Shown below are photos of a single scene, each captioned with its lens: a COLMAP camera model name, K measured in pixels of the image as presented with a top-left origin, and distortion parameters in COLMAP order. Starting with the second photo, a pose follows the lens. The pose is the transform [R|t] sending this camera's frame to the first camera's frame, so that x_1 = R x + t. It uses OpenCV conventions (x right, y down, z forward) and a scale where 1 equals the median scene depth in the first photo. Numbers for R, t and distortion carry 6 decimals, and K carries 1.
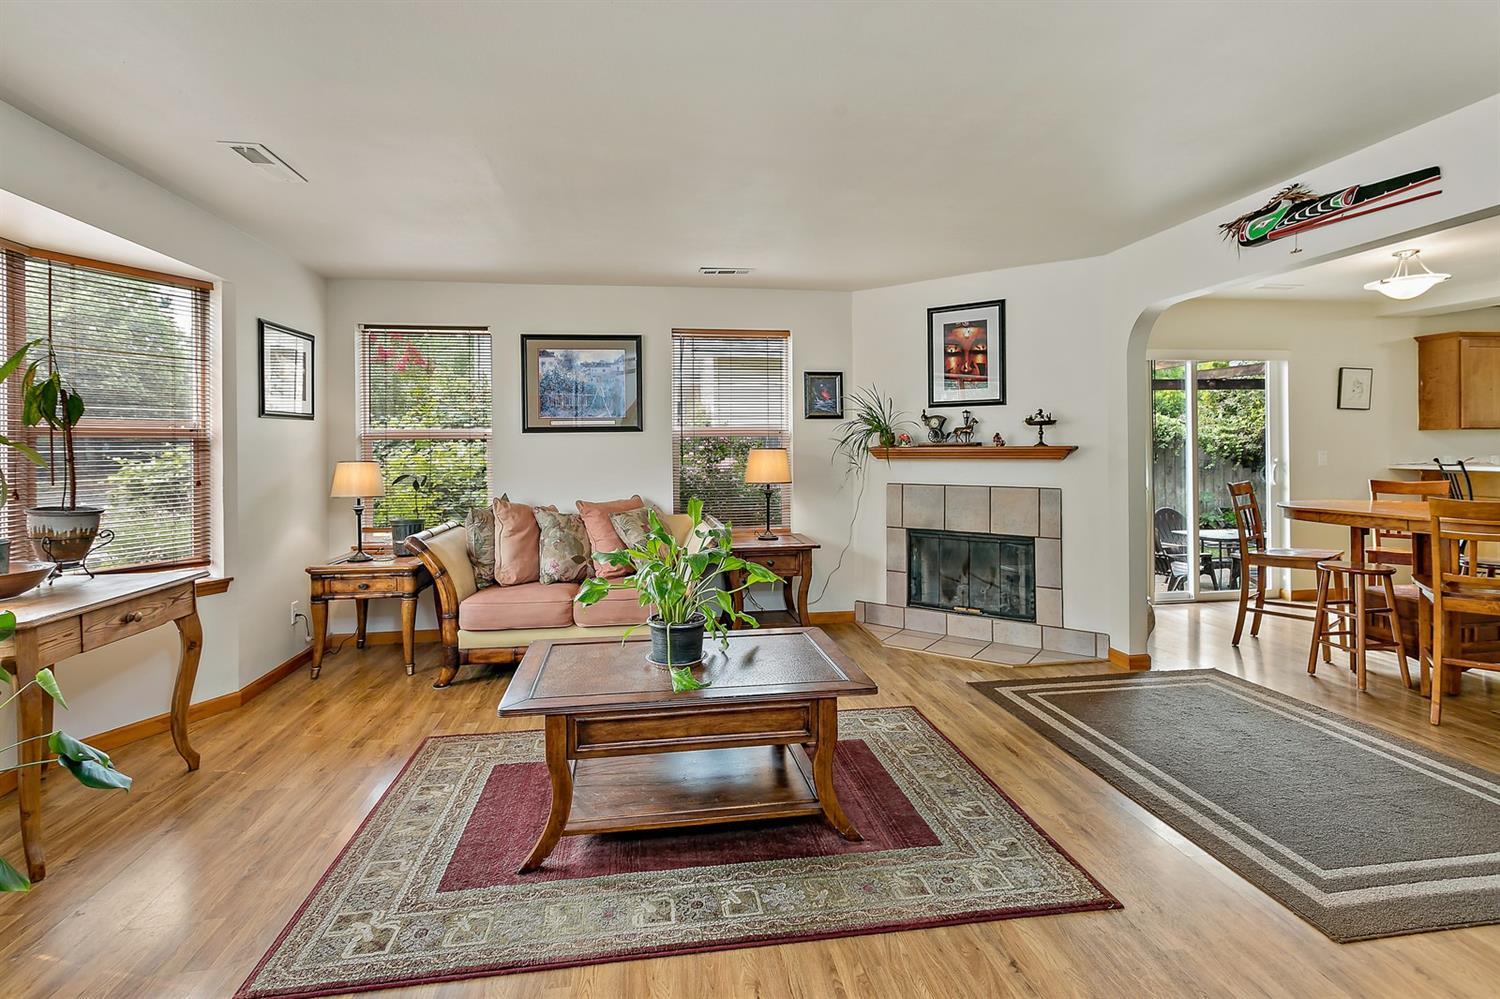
lens RADIAL K [[715.9, 0, 741.5], [0, 715.9, 458.7], [0, 0, 1]] dist [-0.000660, 0.000416]
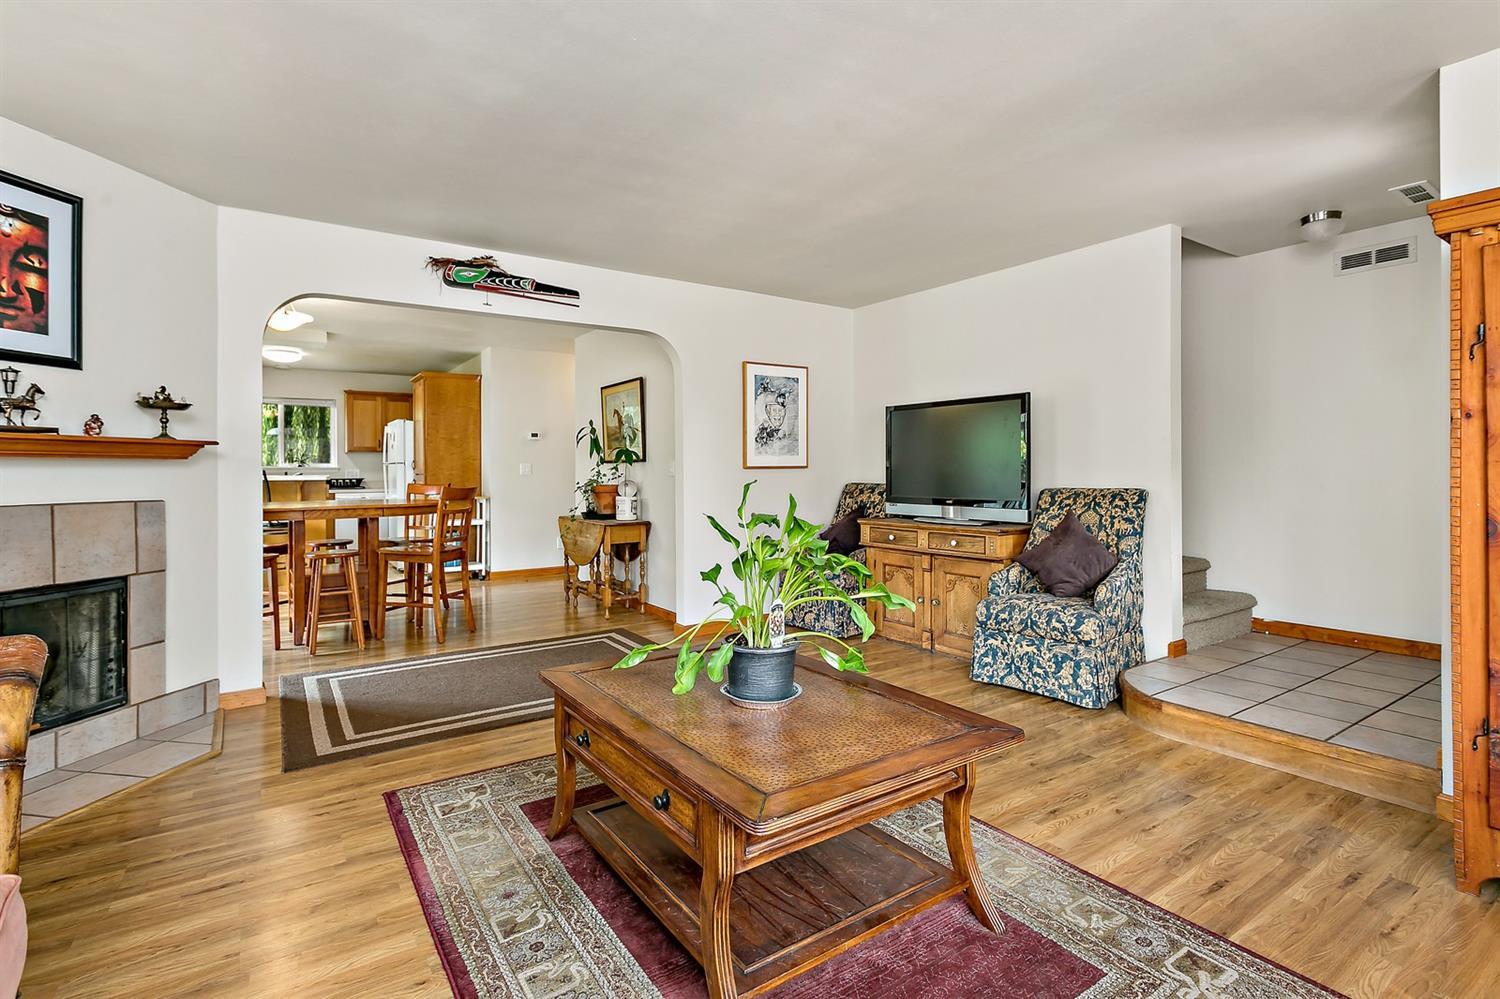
lens RADIAL K [[729.0, 0, 727.9], [0, 729.0, 479.8], [0, 0, 1]] dist [-0.001449, 0.000424]
pose [[-0.429936, -0.000711, 0.902859, -0.446222], [0.023283, 0.999658, 0.011875, 0.025366], [-0.902559, 0.026127, -0.429773, 0.786963]]
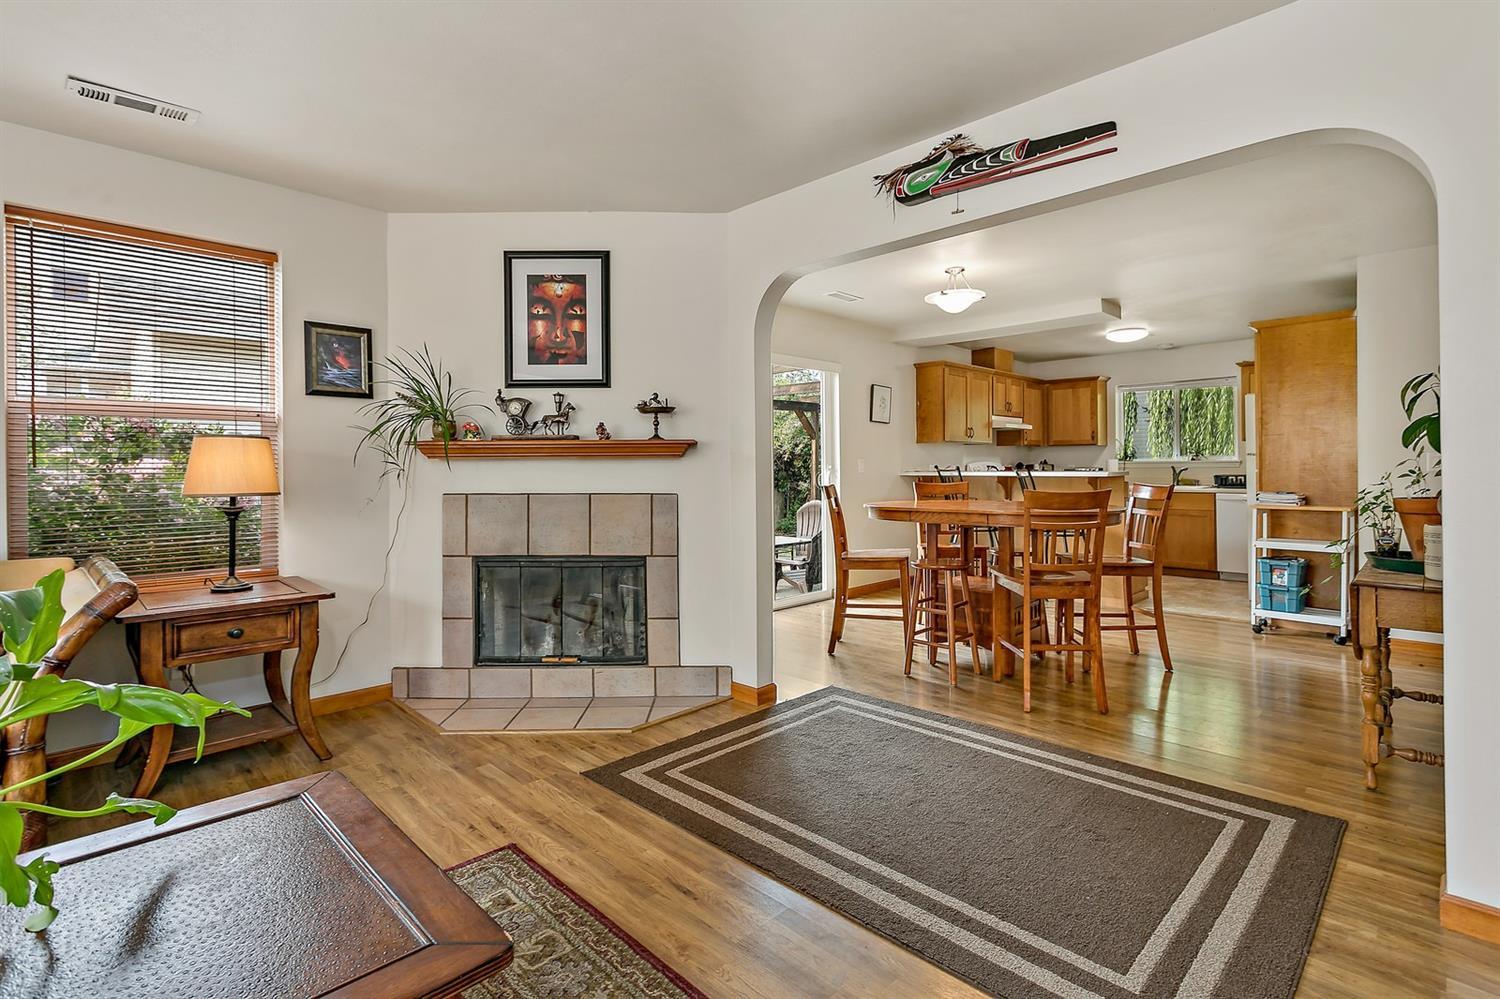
lens RADIAL K [[712.4, 0, 749.5], [0, 712.4, 469.9], [0, 0, 1]] dist [-0.000781, 0.000576]
pose [[0.797666, 0.004139, 0.603085, 0.025438], [0.006961, 0.999847, -0.016069, 0.027934], [-0.603059, 0.017016, 0.797515, 0.302276]]
